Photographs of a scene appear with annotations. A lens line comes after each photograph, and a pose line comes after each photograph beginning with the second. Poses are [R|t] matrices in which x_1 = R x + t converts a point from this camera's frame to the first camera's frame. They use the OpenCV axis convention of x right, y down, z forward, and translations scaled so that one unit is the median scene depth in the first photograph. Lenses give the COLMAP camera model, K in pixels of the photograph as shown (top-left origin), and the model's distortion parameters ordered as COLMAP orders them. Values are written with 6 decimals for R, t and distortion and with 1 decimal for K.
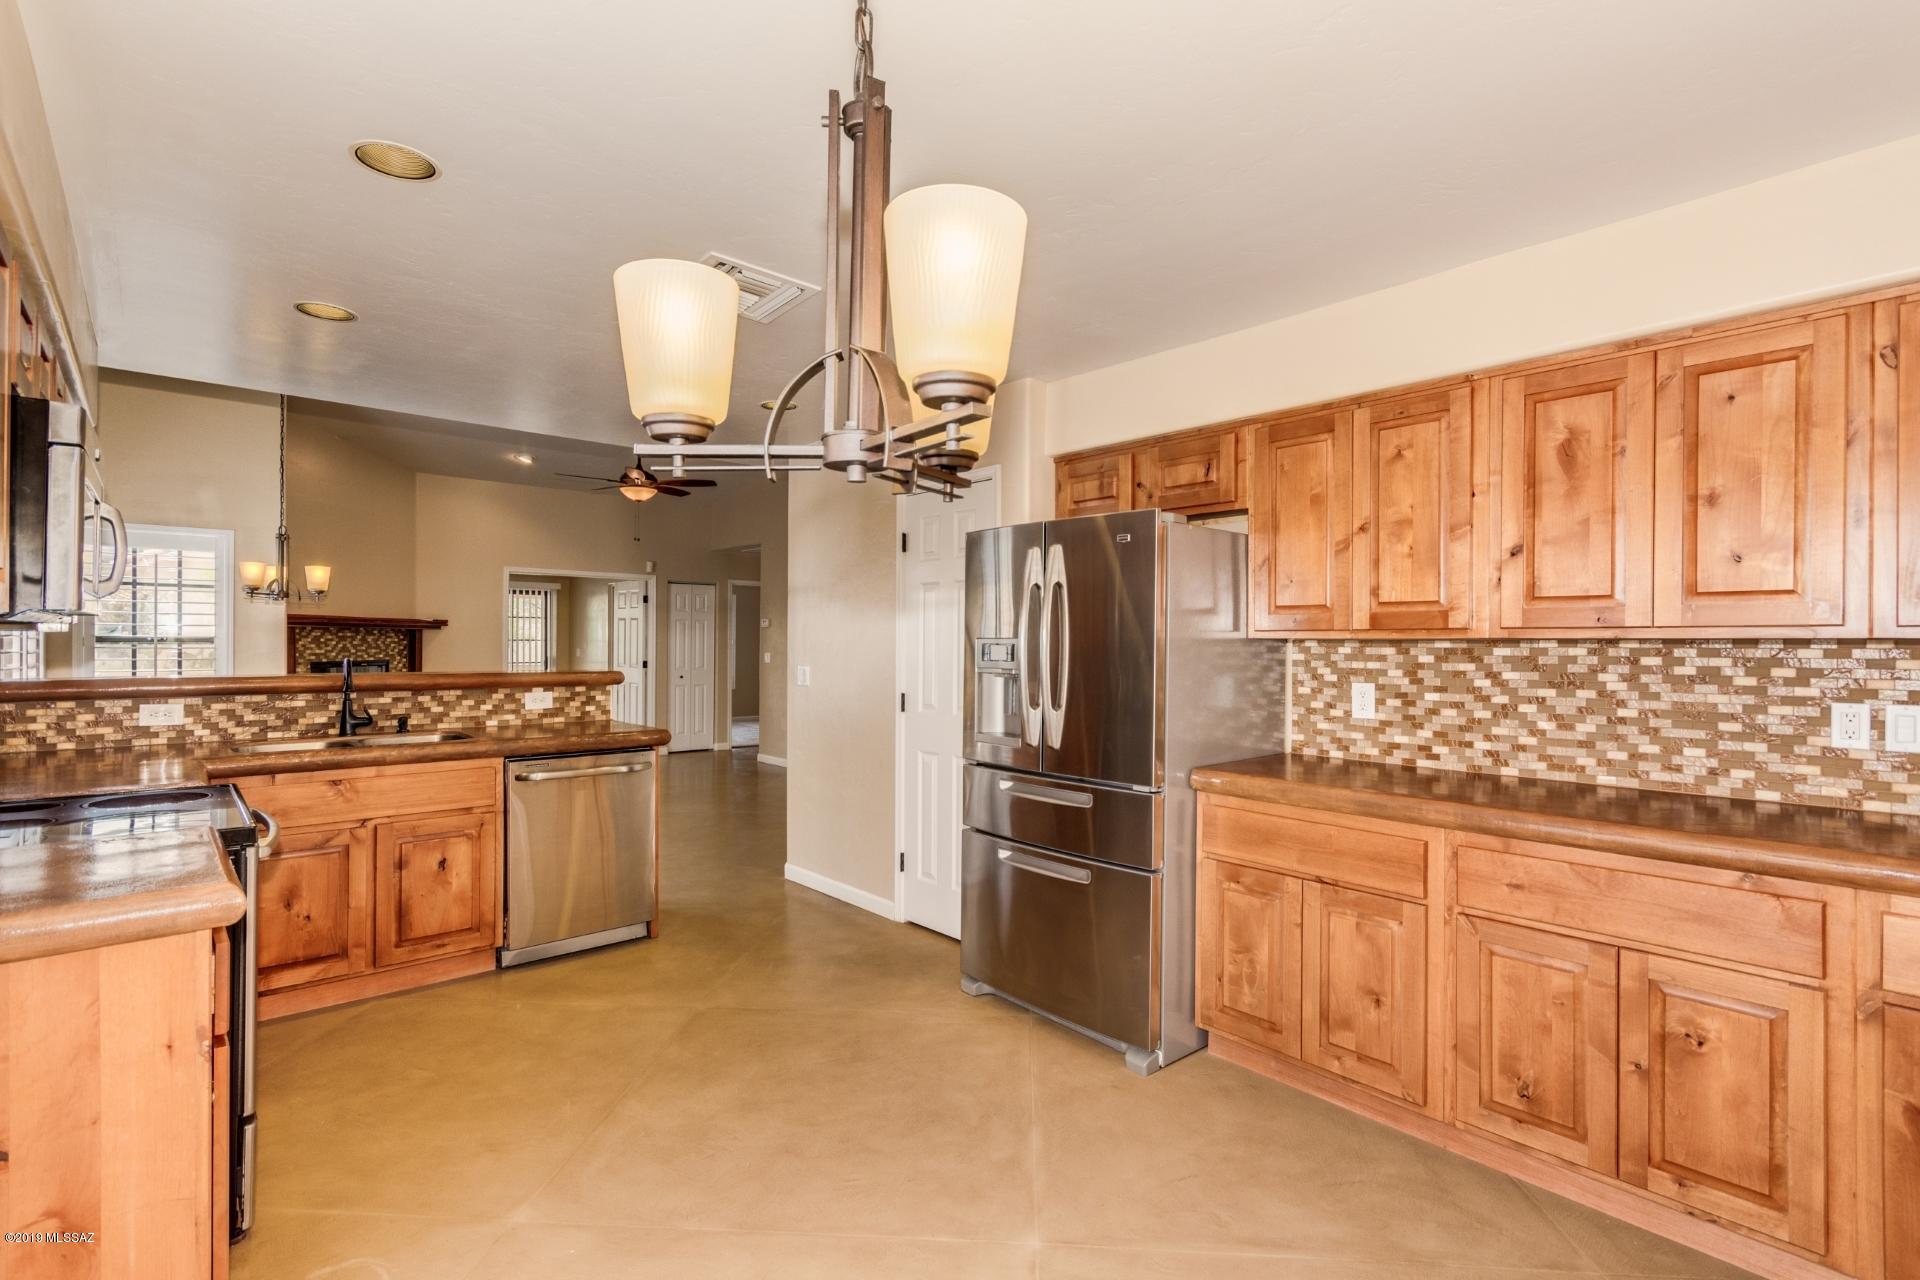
lens RADIAL K [[899.9, 0, 969.9], [0, 899.9, 639.3], [0, 0, 1]] dist [0.002763, 0.000275]
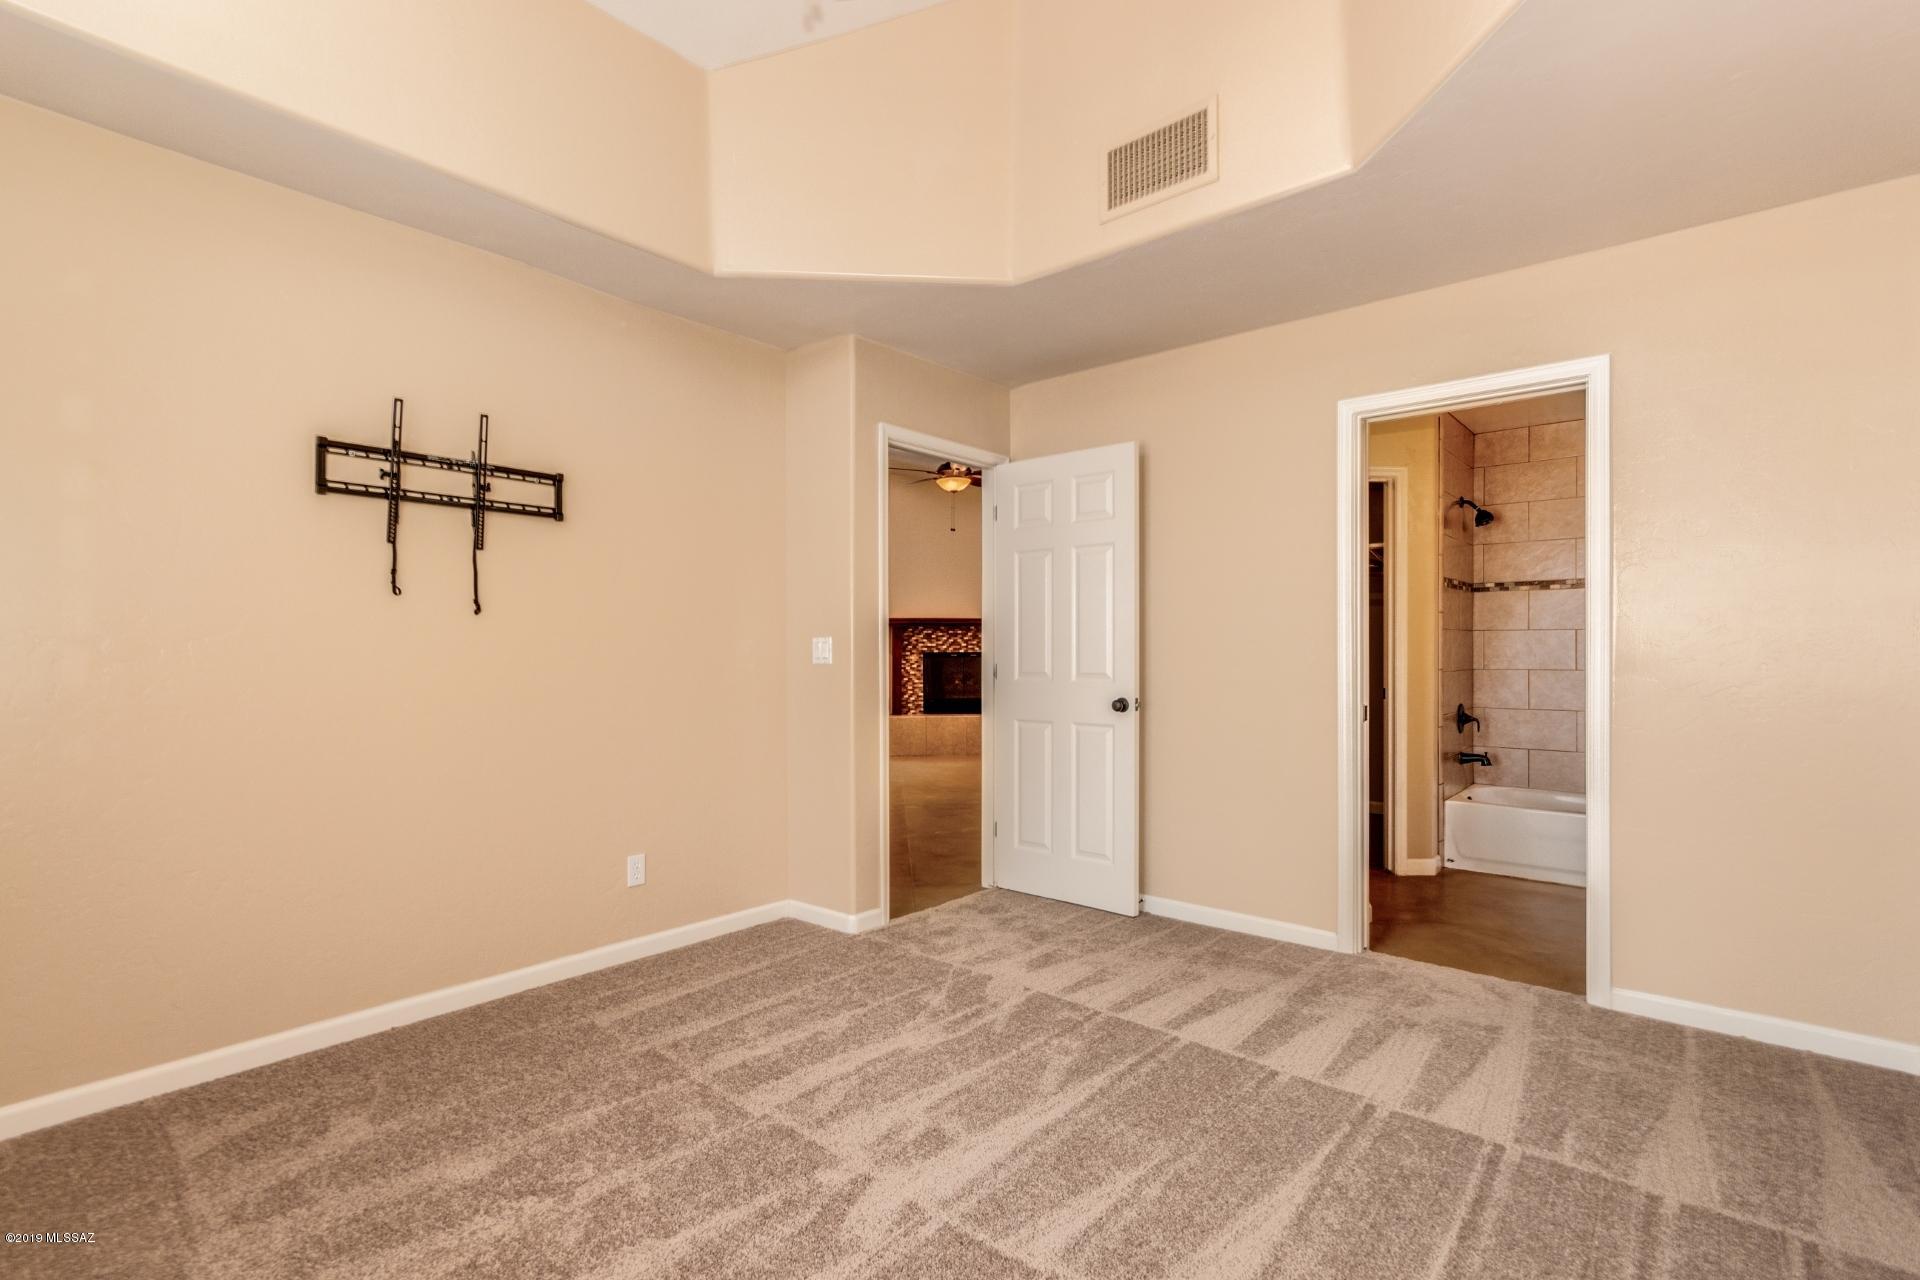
lens RADIAL K [[899.9, 0, 956.8], [0, 899.9, 648.0], [0, 0, 1]] dist [0.002763, 0.000275]
pose [[0.144654, -0.015168, -0.989366, 1.239287], [0.006908, 0.999874, -0.014320, 0.074728], [0.989458, -0.004763, 0.144741, 1.650854]]
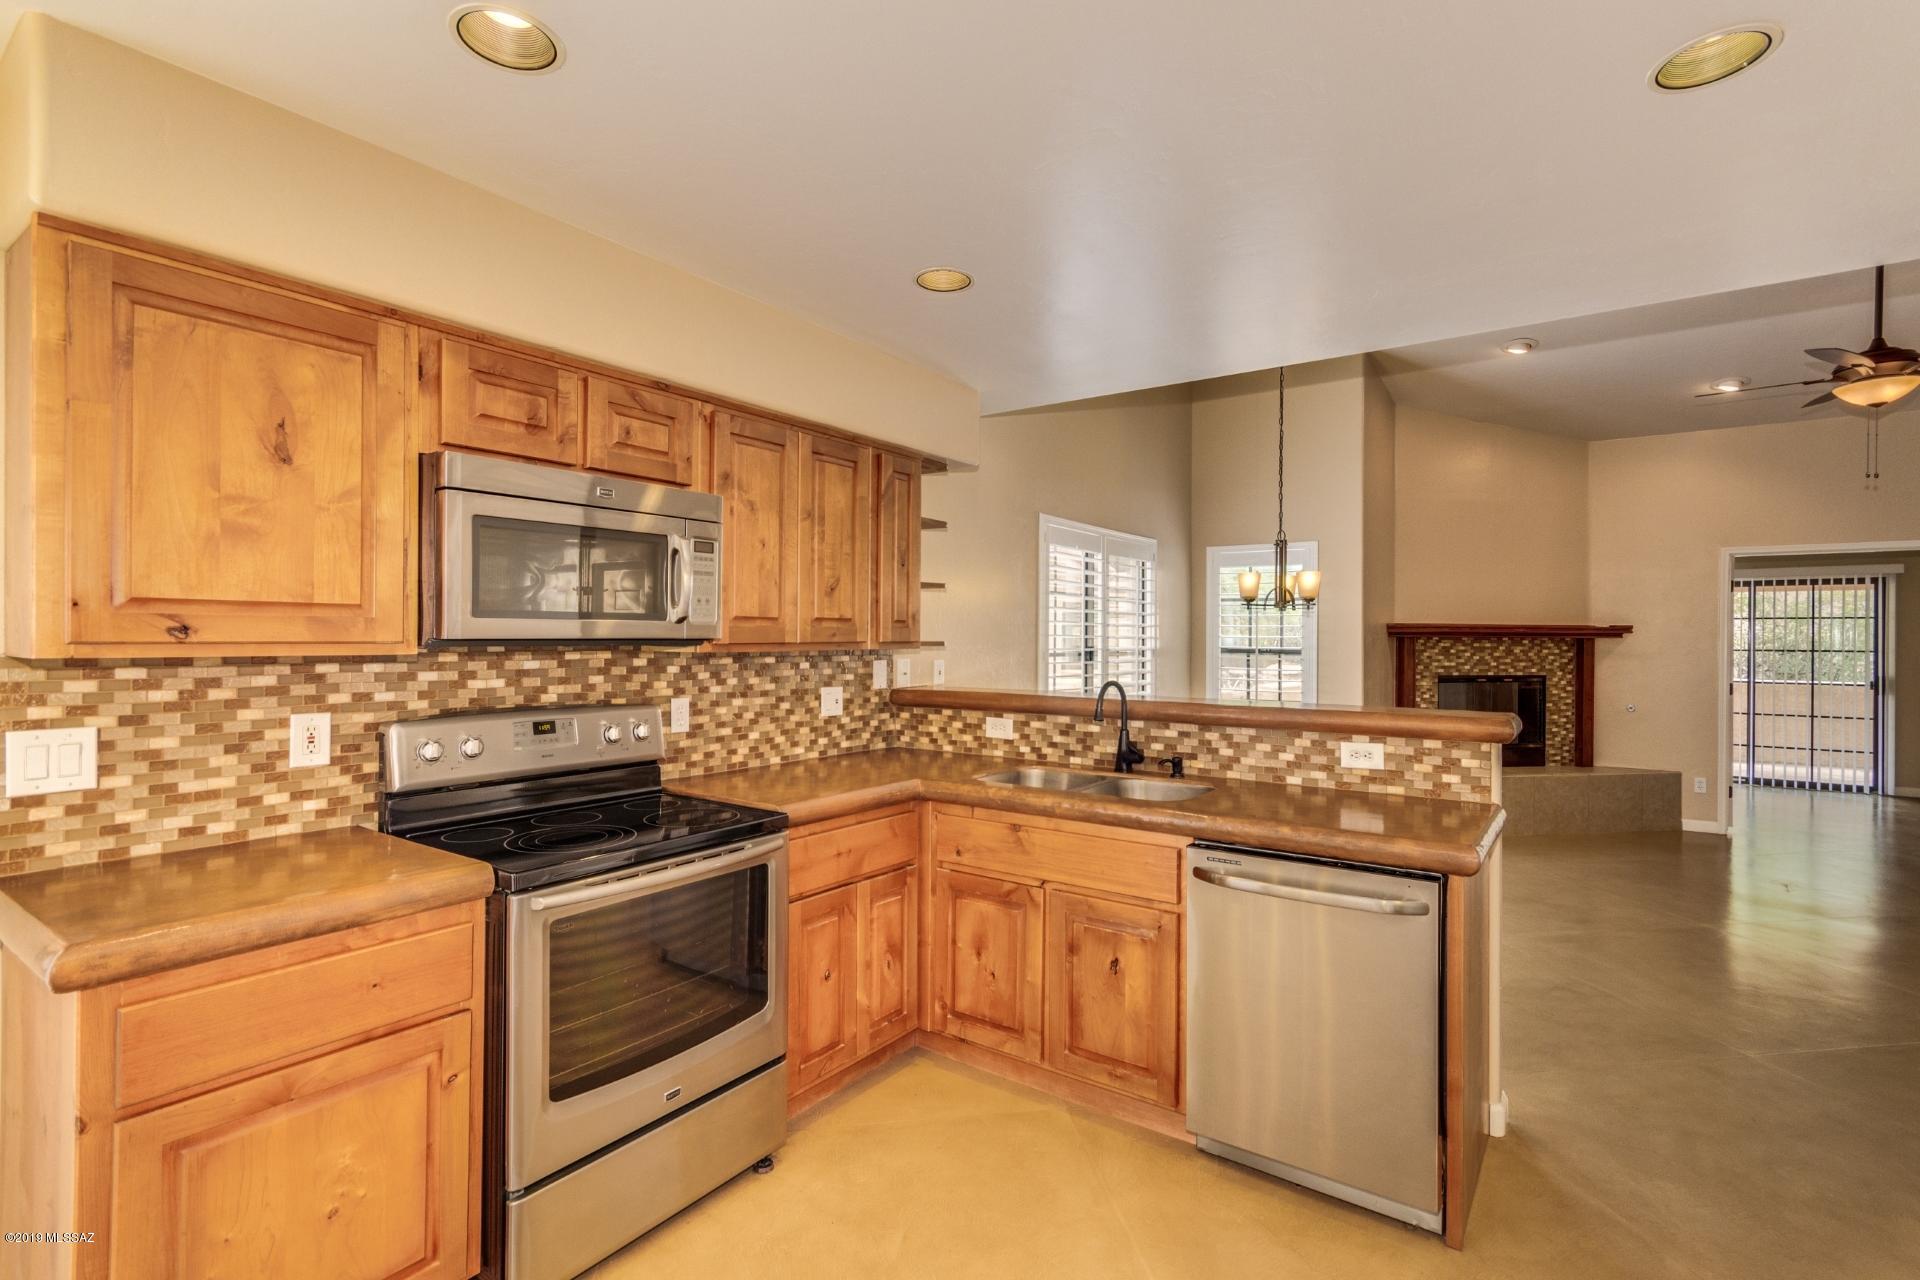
lens RADIAL K [[899.9, 0, 953.8], [0, 899.9, 639.9], [0, 0, 1]] dist [0.002763, 0.000275]
pose [[0.217261, -0.002101, -0.976111, 0.095856], [-0.002152, 0.999994, -0.002632, -0.013646], [0.976111, 0.002673, 0.217255, 0.631281]]
